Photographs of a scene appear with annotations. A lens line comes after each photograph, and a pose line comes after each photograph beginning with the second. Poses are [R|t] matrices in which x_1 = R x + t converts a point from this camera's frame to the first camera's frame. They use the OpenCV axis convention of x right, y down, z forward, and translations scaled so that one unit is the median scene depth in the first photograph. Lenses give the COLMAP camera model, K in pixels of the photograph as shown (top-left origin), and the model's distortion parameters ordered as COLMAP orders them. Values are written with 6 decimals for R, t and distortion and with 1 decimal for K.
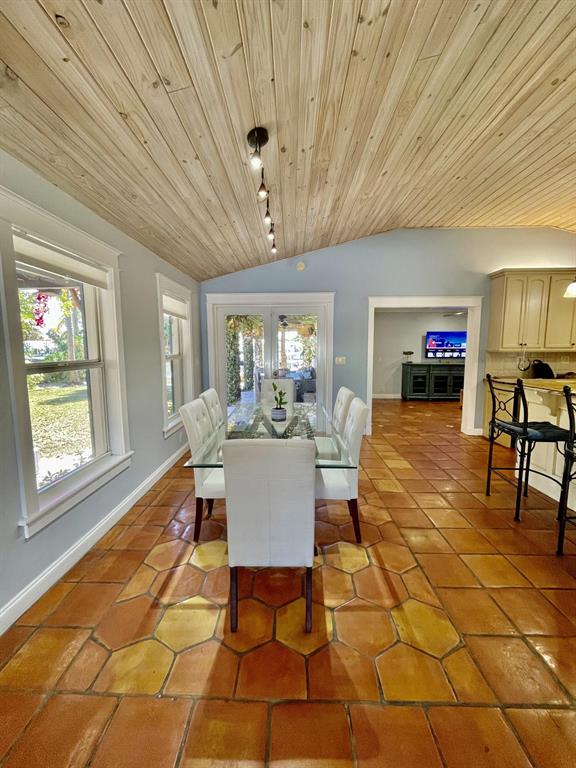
lens RADIAL K [[348.5, 0, 288.0], [0, 348.5, 384.0], [0, 0, 1]] dist [0.021309, -0.000003]
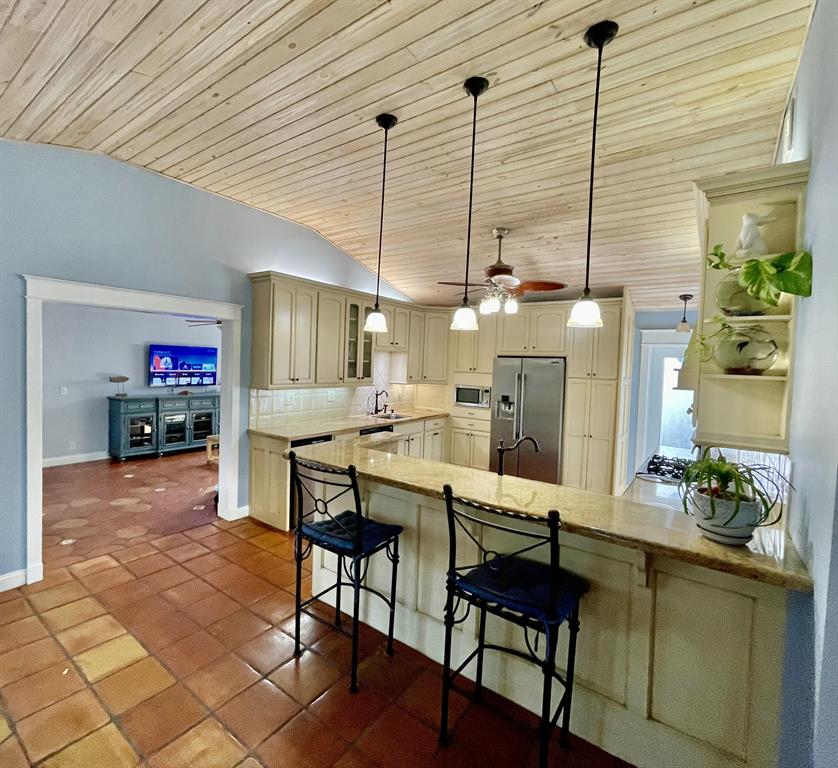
lens RADIAL K [[476.0, 0, 419.0], [0, 476.0, 384.0], [0, 0, 1]] dist [0.023114, -0.000818]
pose [[0.623465, -0.007784, 0.781813, 0.045539], [0.054608, 0.997942, -0.033612, -0.046216], [-0.779942, 0.063649, 0.622606, 0.169149]]
